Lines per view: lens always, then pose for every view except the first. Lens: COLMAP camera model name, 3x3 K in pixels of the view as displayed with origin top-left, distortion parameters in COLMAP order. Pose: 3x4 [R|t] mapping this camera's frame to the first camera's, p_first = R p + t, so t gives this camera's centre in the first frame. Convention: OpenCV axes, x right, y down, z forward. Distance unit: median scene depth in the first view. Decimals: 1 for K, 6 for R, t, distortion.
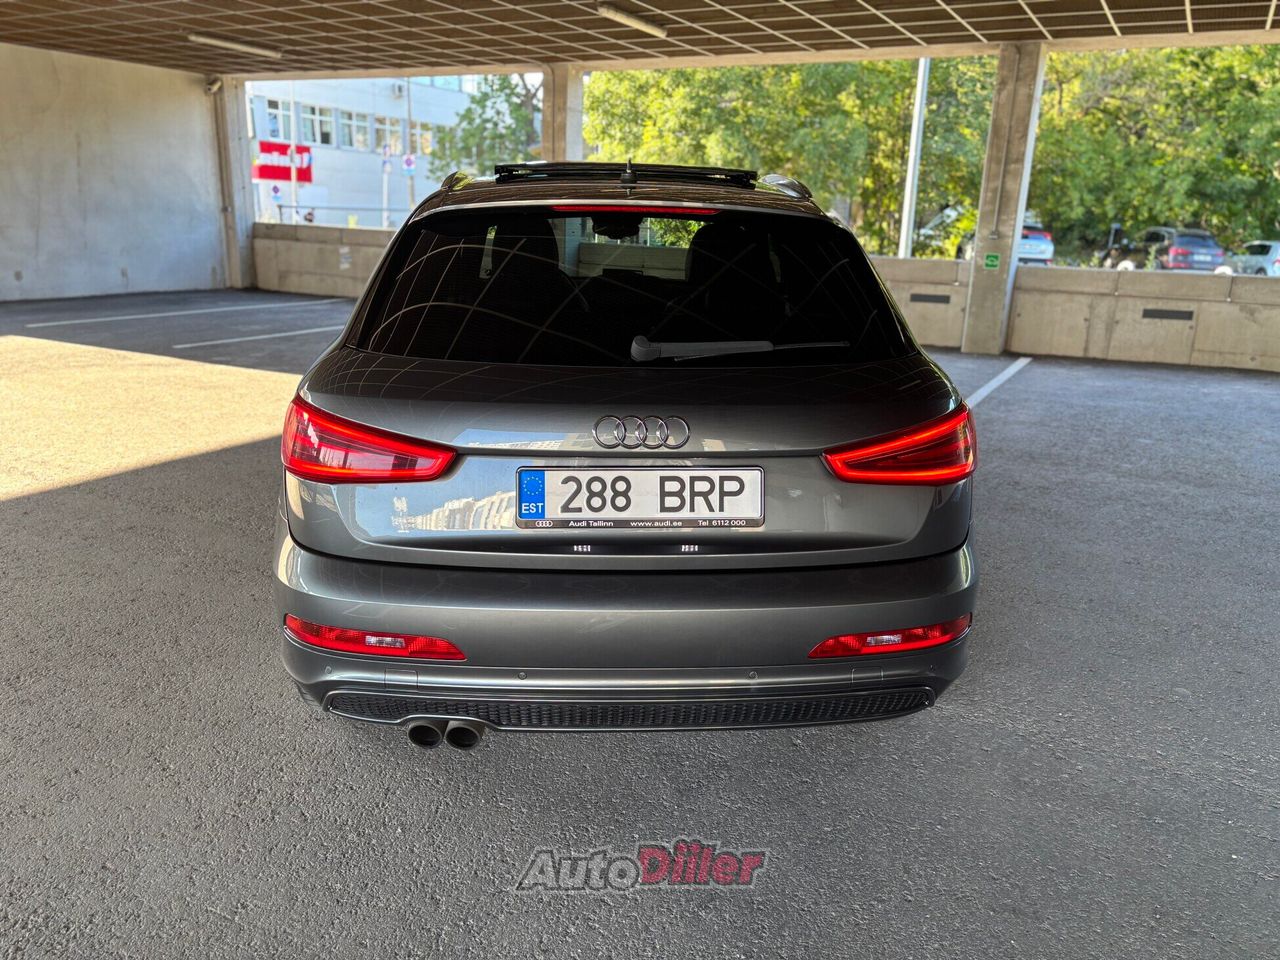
lens RADIAL K [[964.1, 0, 642.6], [0, 964.1, 487.4], [0, 0, 1]] dist [0.021757, -0.002539]
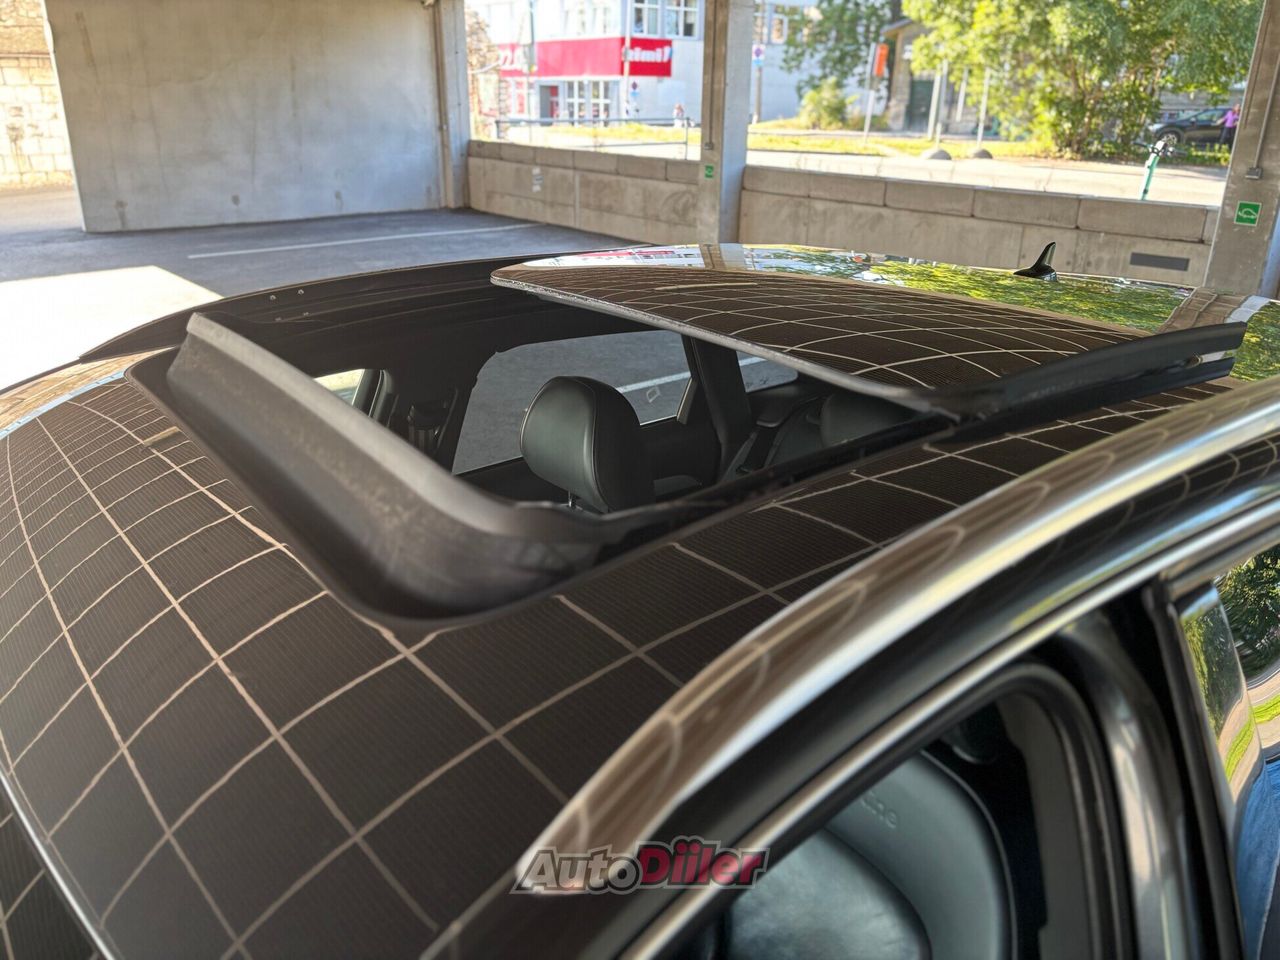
lens RADIAL K [[964.1, 0, 638.4], [0, 964.1, 475.5], [0, 0, 1]] dist [0.021757, -0.002539]
pose [[0.923510, 0.118169, -0.364918, 0.155484], [-0.082912, 0.990370, 0.110876, -0.061922], [0.374506, -0.072139, 0.924414, 0.140491]]
